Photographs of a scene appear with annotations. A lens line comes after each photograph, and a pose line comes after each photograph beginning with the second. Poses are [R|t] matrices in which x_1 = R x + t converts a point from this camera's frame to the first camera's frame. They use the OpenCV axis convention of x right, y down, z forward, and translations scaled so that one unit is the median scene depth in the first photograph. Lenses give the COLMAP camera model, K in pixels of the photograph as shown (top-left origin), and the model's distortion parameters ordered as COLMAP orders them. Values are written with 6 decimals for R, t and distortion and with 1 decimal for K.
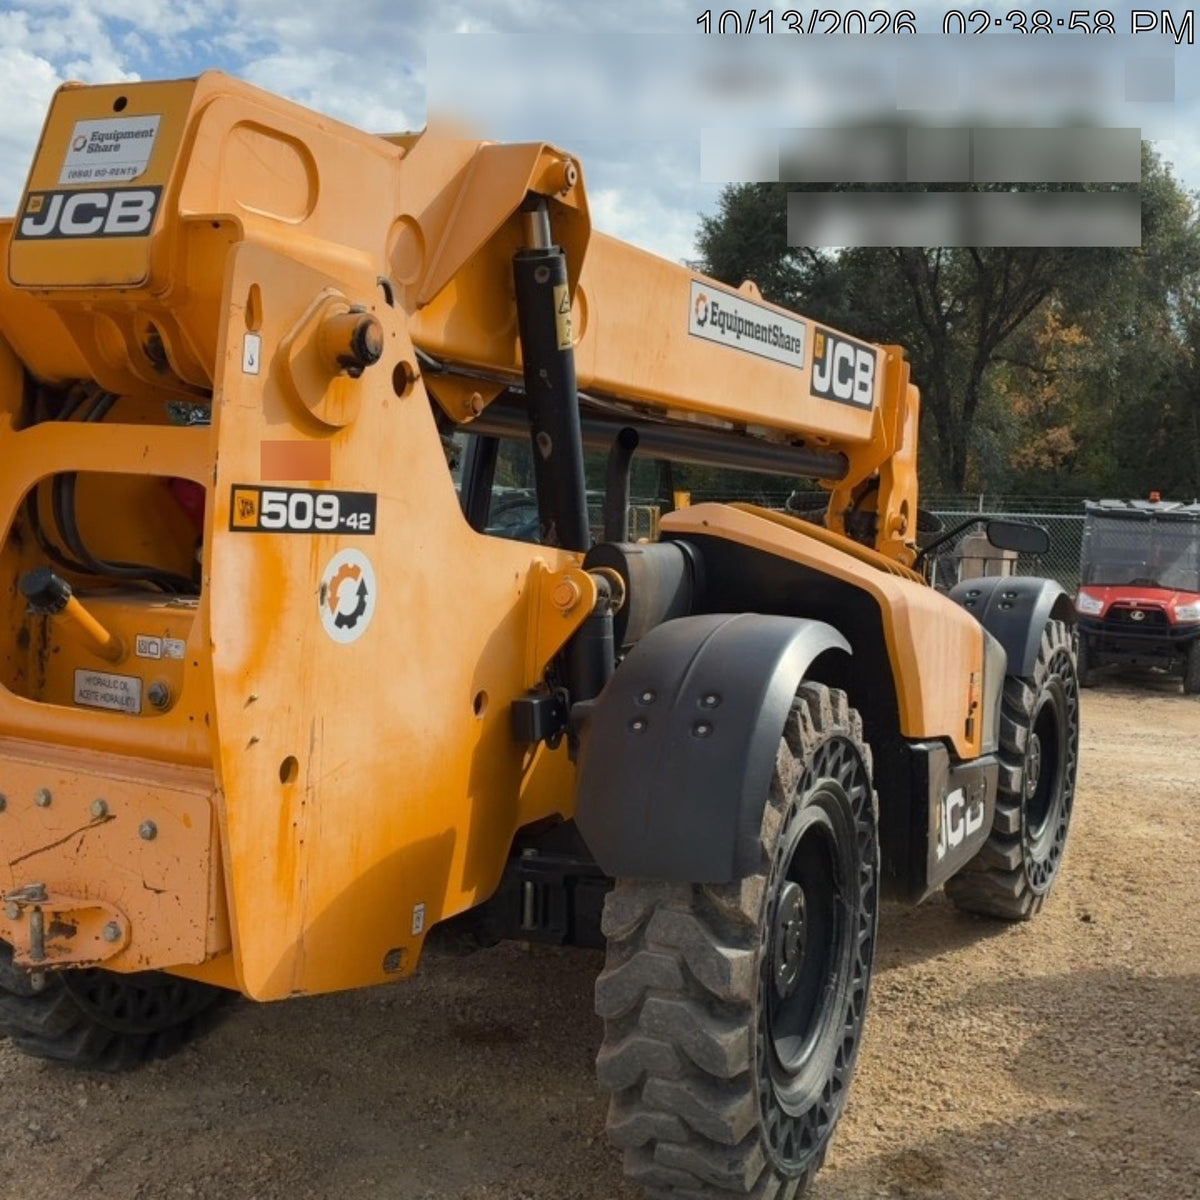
lens RADIAL K [[1596.2, 0, 600.0], [0, 1596.2, 600.0], [0, 0, 1]] dist [0.002976, 0.062406]
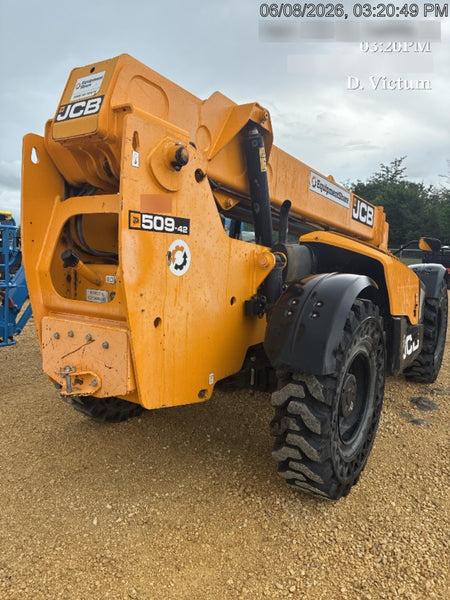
lens RADIAL K [[461.5, 0, 216.7], [0, 461.5, 302.4], [0, 0, 1]] dist [0.057240, -0.002978]
pose [[0.989645, -0.014656, -0.142786, 0.012201], [0.019354, 0.999314, 0.031569, 0.049318], [0.142226, -0.034006, 0.989250, 0.249152]]
